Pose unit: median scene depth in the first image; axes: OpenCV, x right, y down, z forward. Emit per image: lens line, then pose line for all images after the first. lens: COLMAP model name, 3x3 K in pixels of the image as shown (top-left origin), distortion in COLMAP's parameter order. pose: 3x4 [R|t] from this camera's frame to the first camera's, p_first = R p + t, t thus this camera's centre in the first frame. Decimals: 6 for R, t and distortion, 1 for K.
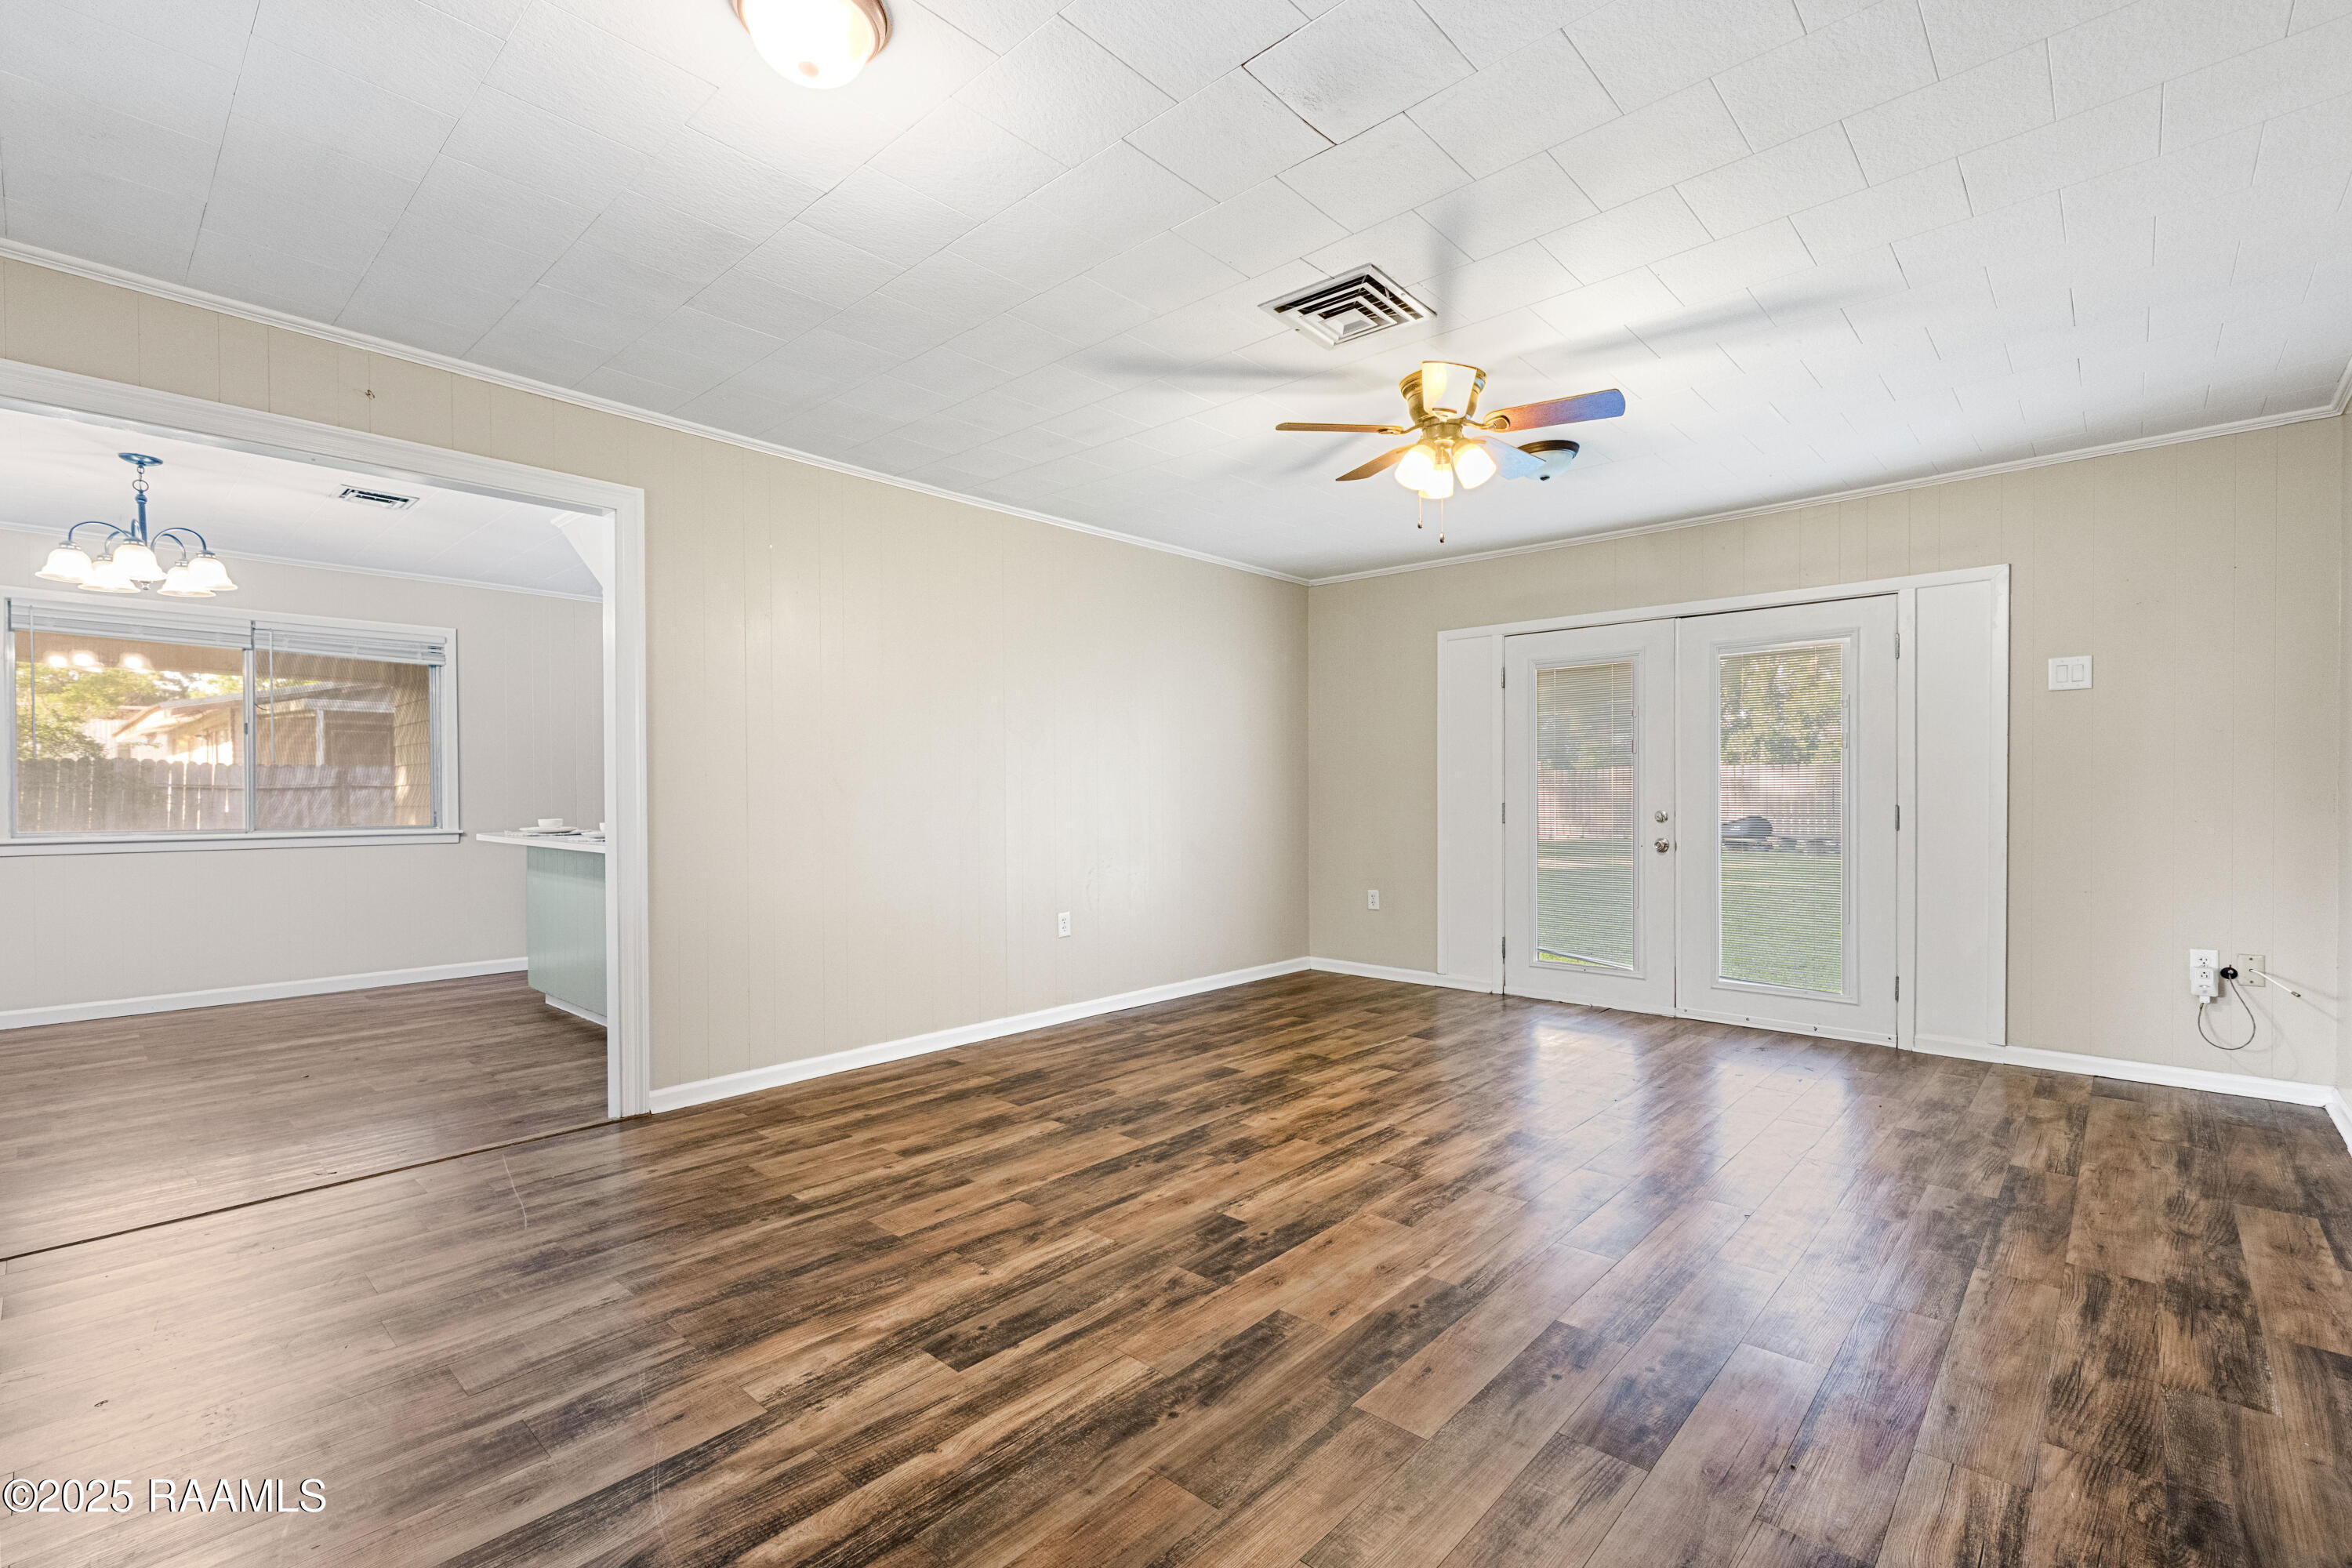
lens RADIAL K [[1027.2, 0, 1158.3], [0, 1027.2, 805.0], [0, 0, 1]] dist [0.007543, -0.002648]
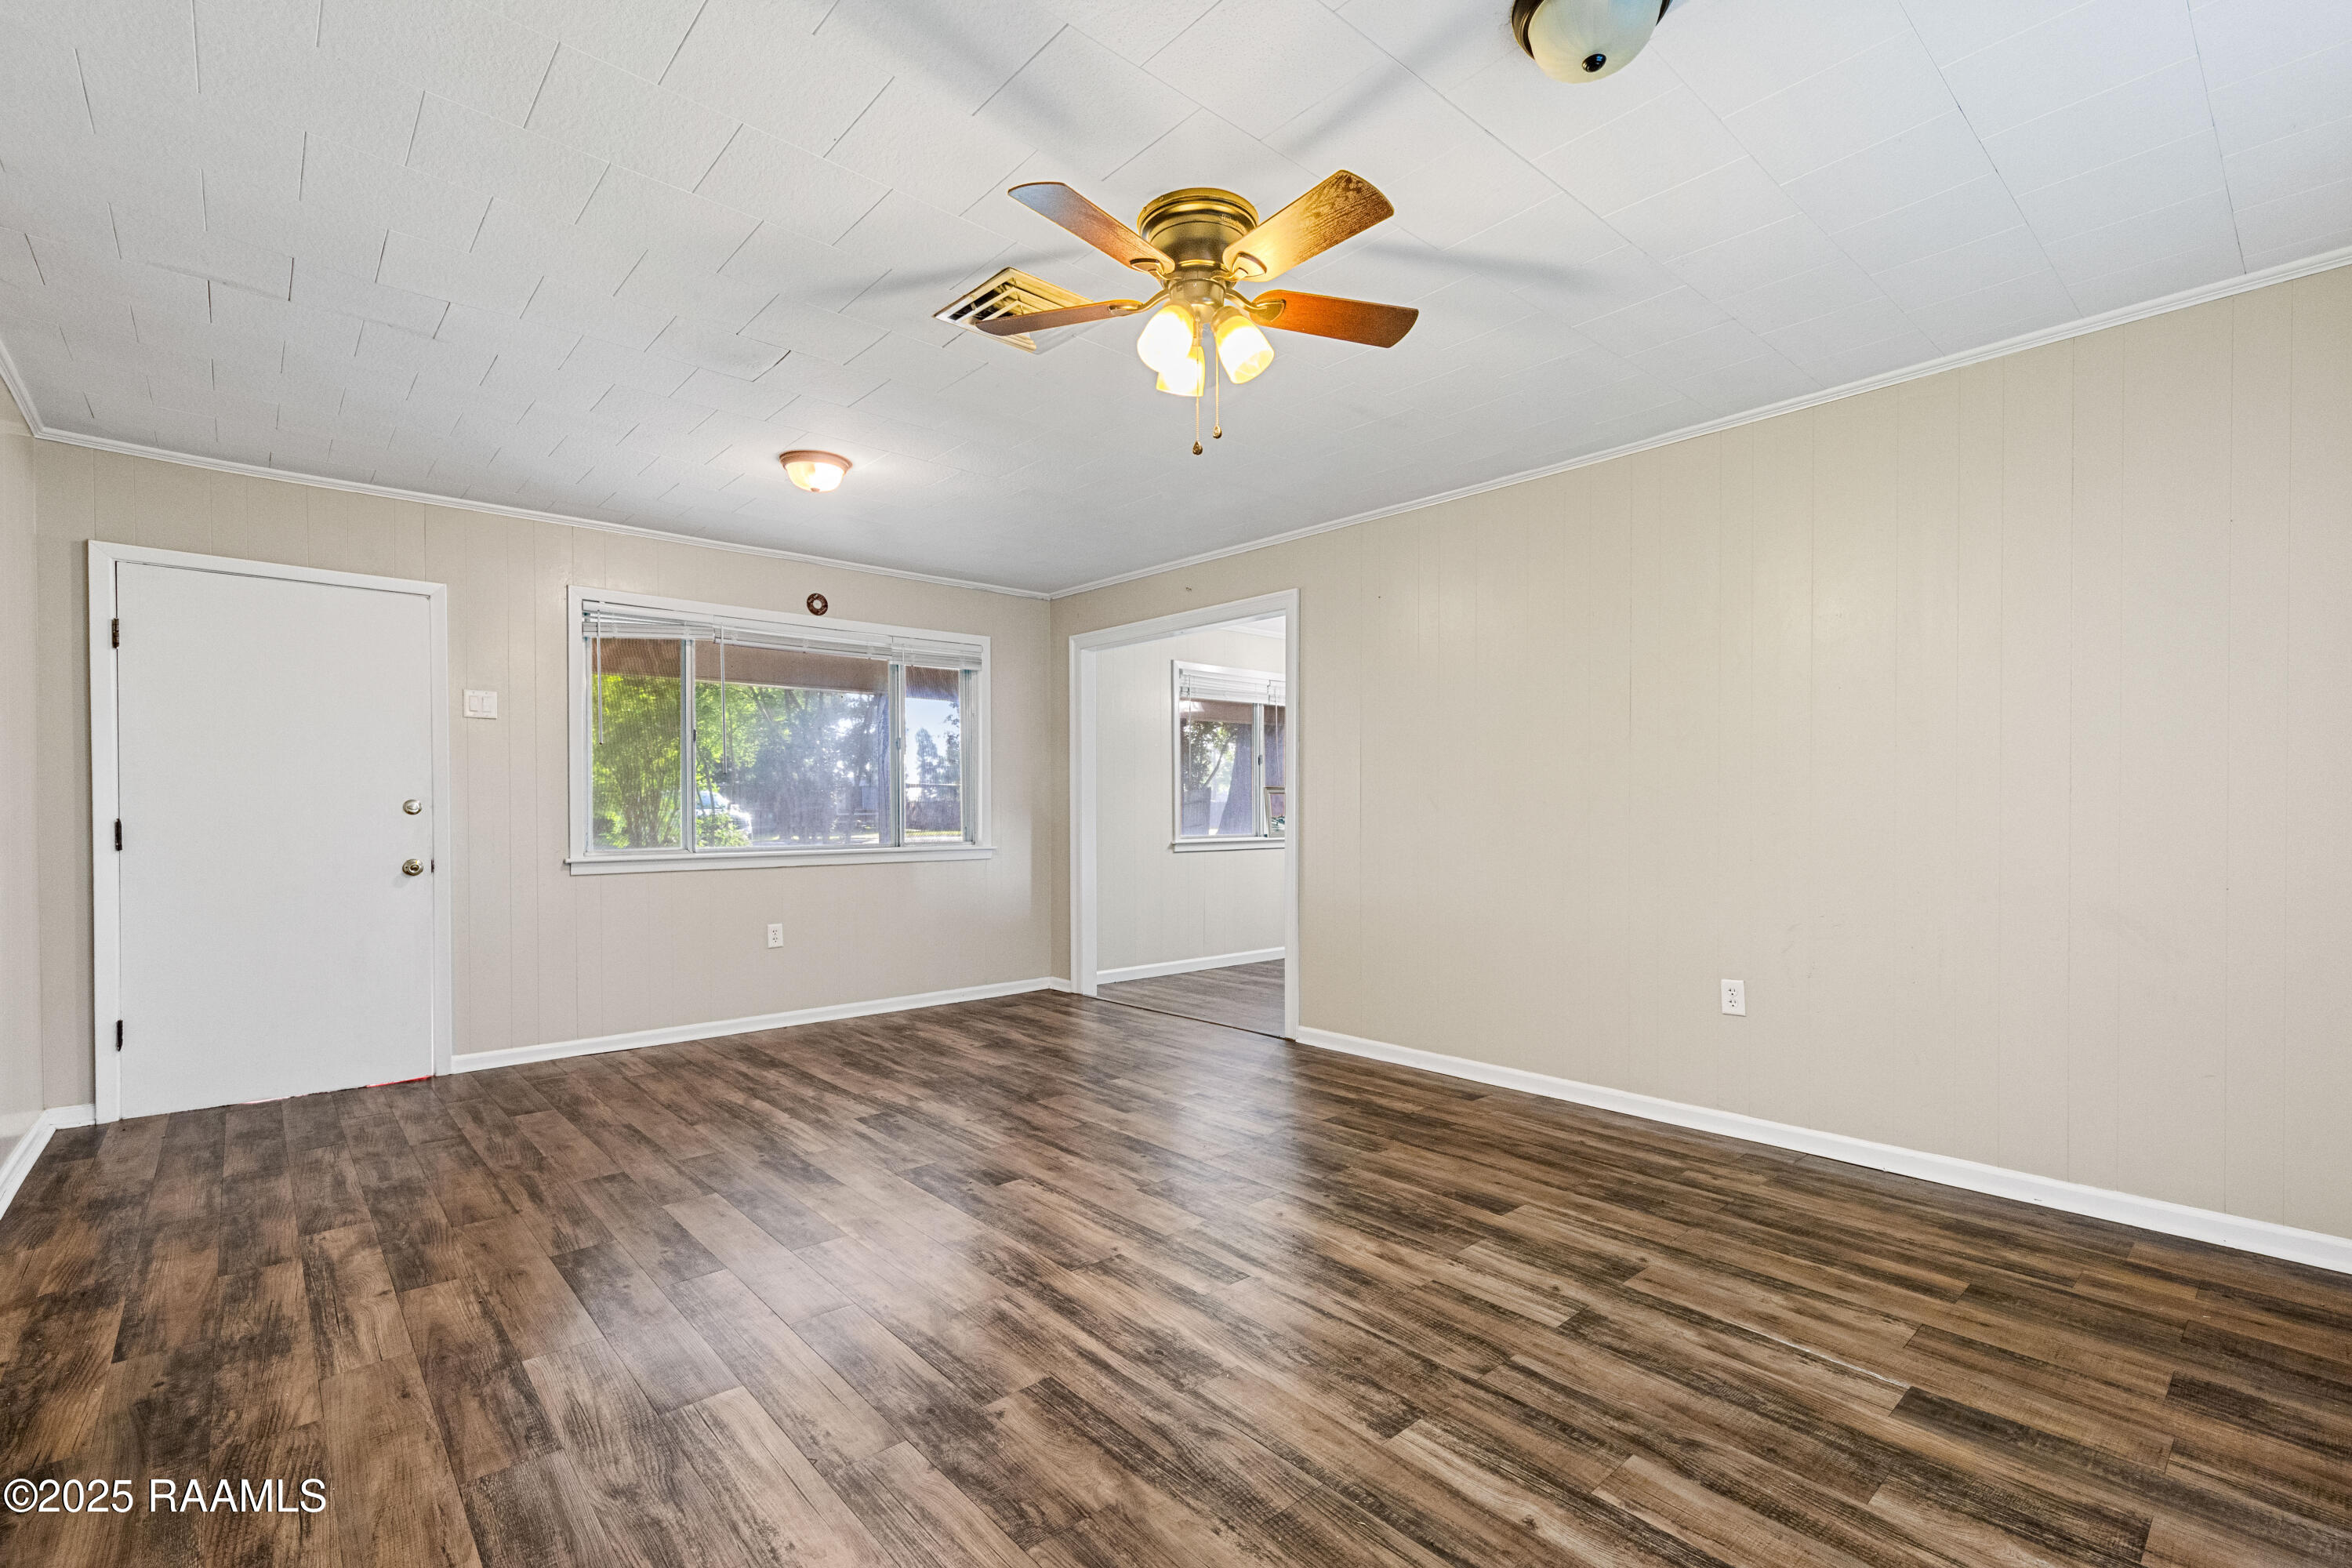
lens RADIAL K [[1027.2, 0, 1175.7], [0, 1027.2, 793.5], [0, 0, 1]] dist [0.007543, -0.002648]
pose [[-0.077423, -0.010640, -0.996942, 1.143921], [-0.010228, 0.999899, -0.009878, -0.021169], [0.996946, 0.009432, -0.077524, 1.204204]]
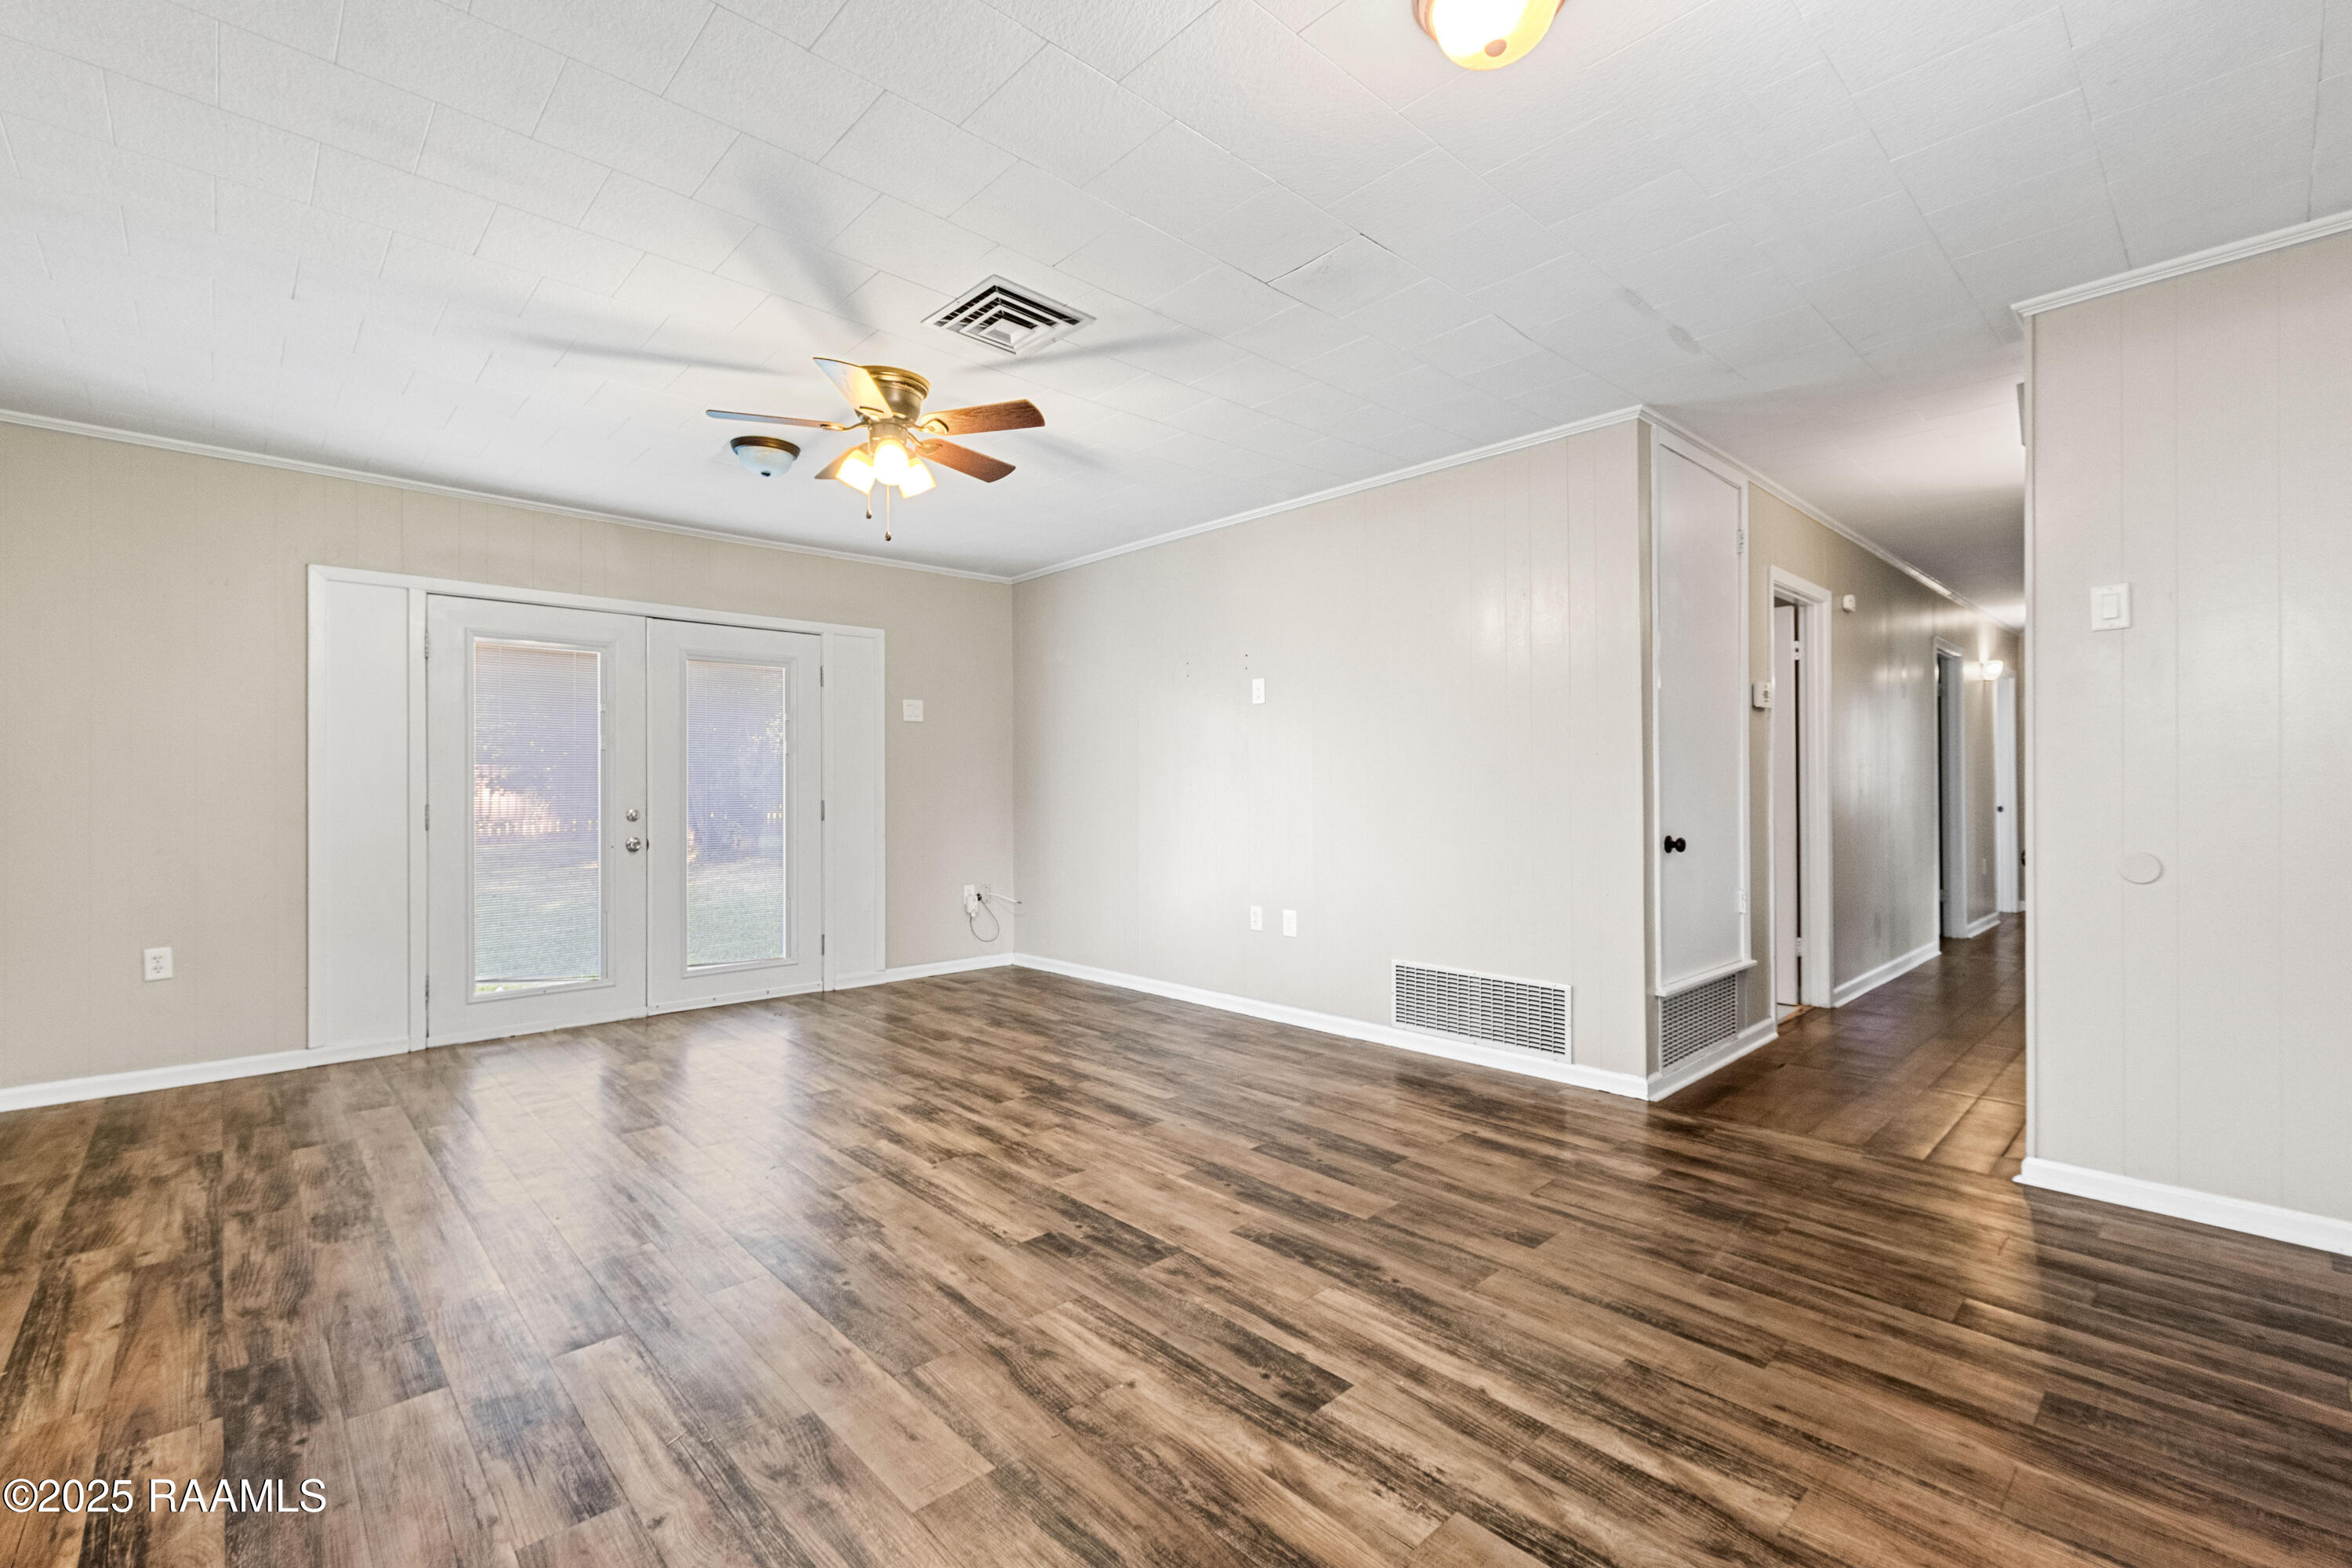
lens RADIAL K [[1027.2, 0, 1156.8], [0, 1027.2, 787.2], [0, 0, 1]] dist [0.007543, -0.002648]
pose [[0.072795, 0.004785, 0.997335, -0.817209], [0.015576, 0.999861, -0.005934, -0.004107], [-0.997225, 0.015966, 0.072710, 0.770979]]
